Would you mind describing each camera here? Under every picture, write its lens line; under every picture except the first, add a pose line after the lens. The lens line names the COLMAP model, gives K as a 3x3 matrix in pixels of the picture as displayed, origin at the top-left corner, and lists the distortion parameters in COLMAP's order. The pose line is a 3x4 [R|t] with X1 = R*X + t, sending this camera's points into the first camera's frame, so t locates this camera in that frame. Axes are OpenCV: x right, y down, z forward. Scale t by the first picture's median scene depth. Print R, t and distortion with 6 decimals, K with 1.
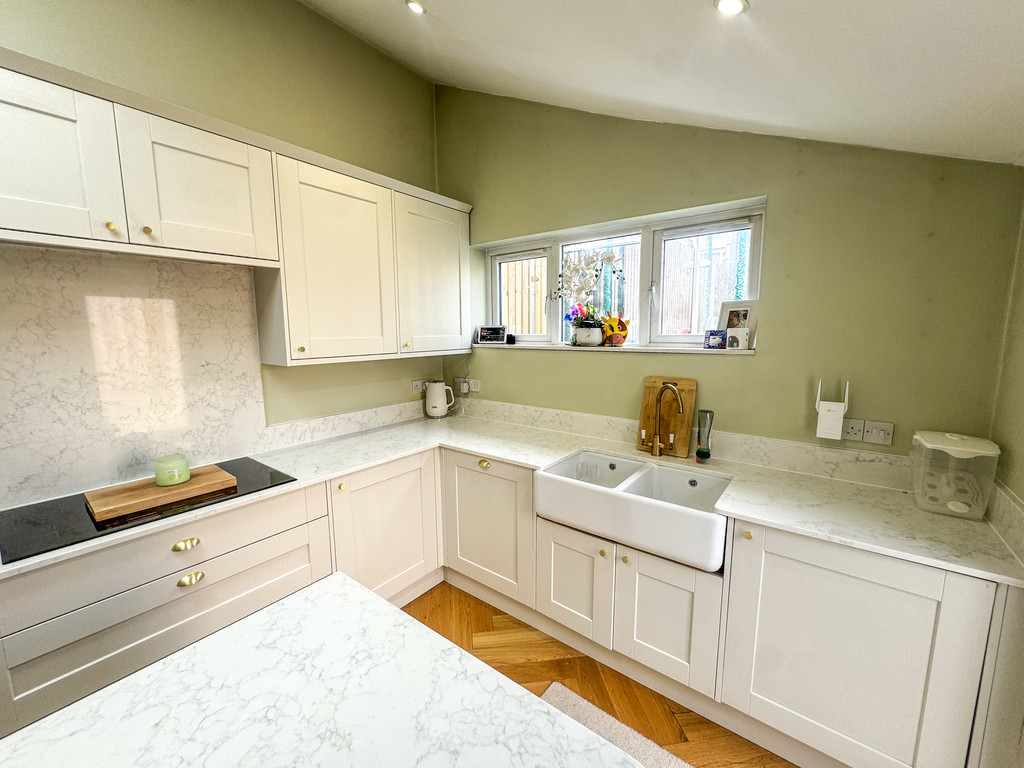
lens RADIAL K [[411.5, 0, 512.0], [0, 411.5, 384.0], [0, 0, 1]] dist [-0.000838, 0.000016]
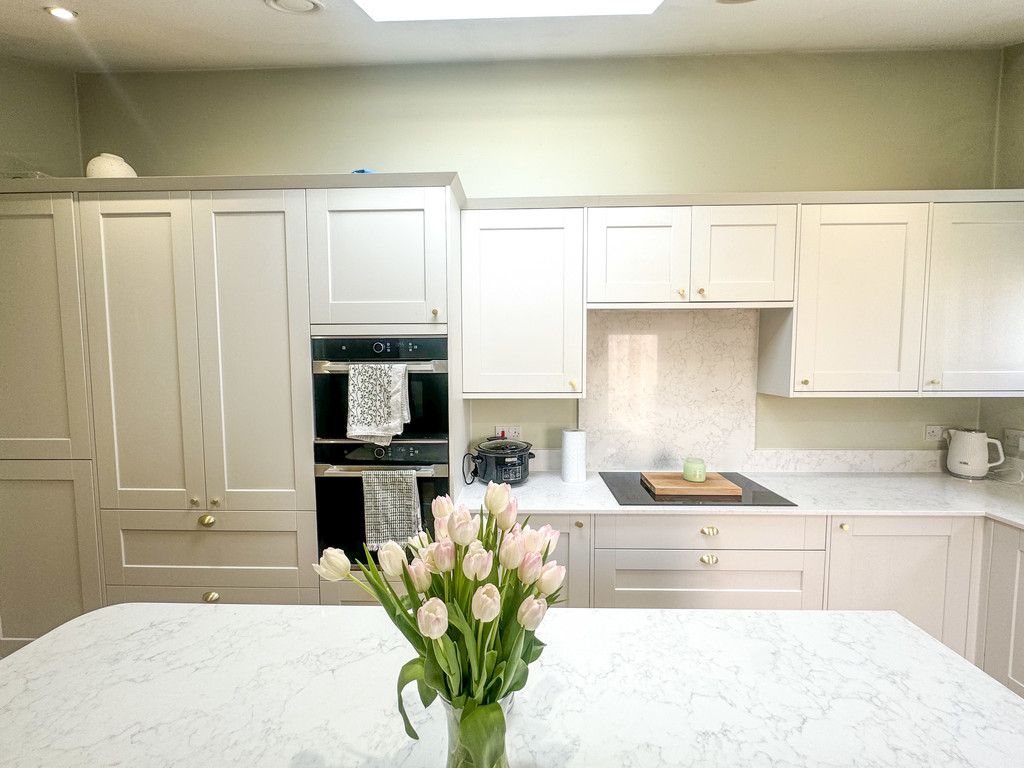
lens RADIAL K [[411.5, 0, 512.0], [0, 411.5, 384.0], [0, 0, 1]] dist [-0.000838, 0.000016]
pose [[0.584511, 0.056092, -0.809444, -0.097501], [-0.106240, 0.994310, -0.007815, 0.007037], [0.804400, 0.090563, 0.587145, -0.201594]]
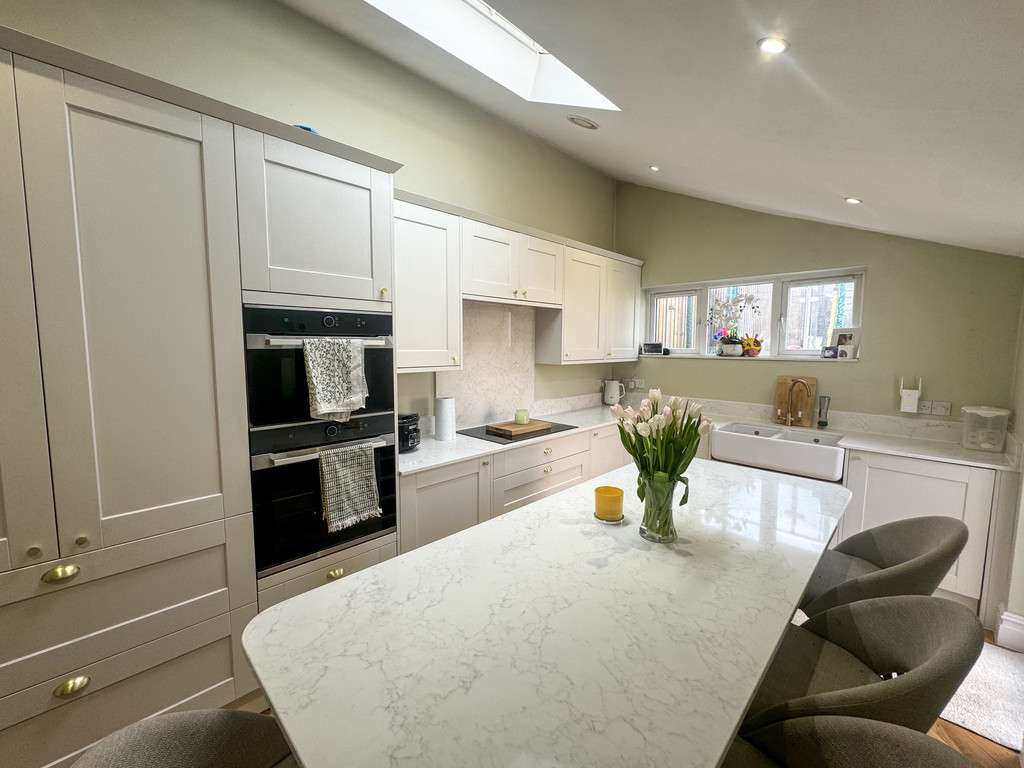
lens RADIAL K [[417.3, 0, 512.0], [0, 417.3, 384.0], [0, 0, 1]] dist [-0.000807, -0.000218]
pose [[0.991540, 0.022022, -0.127917, -0.496339], [-0.027006, 0.998937, -0.037359, 0.103133], [0.126959, 0.040497, 0.991081, -0.719179]]
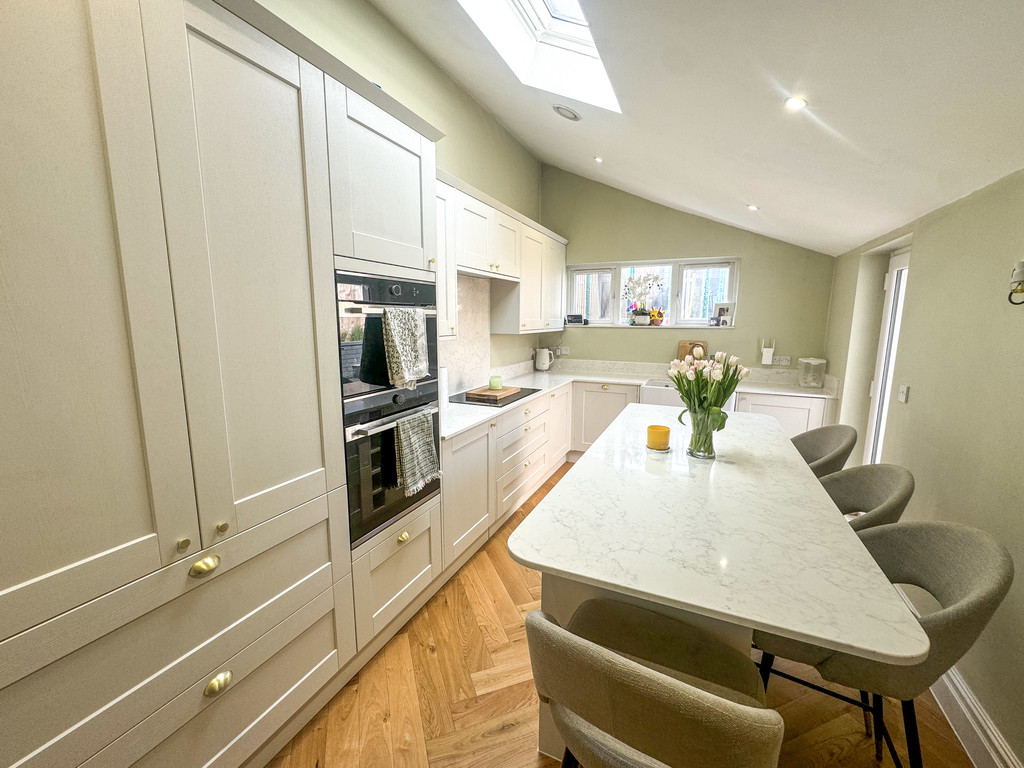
lens RADIAL K [[417.3, 0, 512.0], [0, 417.3, 384.0], [0, 0, 1]] dist [-0.000807, -0.000218]
pose [[0.975968, -0.025098, 0.216464, -0.941717], [0.020017, 0.999471, 0.025635, 0.128006], [-0.216993, -0.020686, 0.975954, -0.812199]]
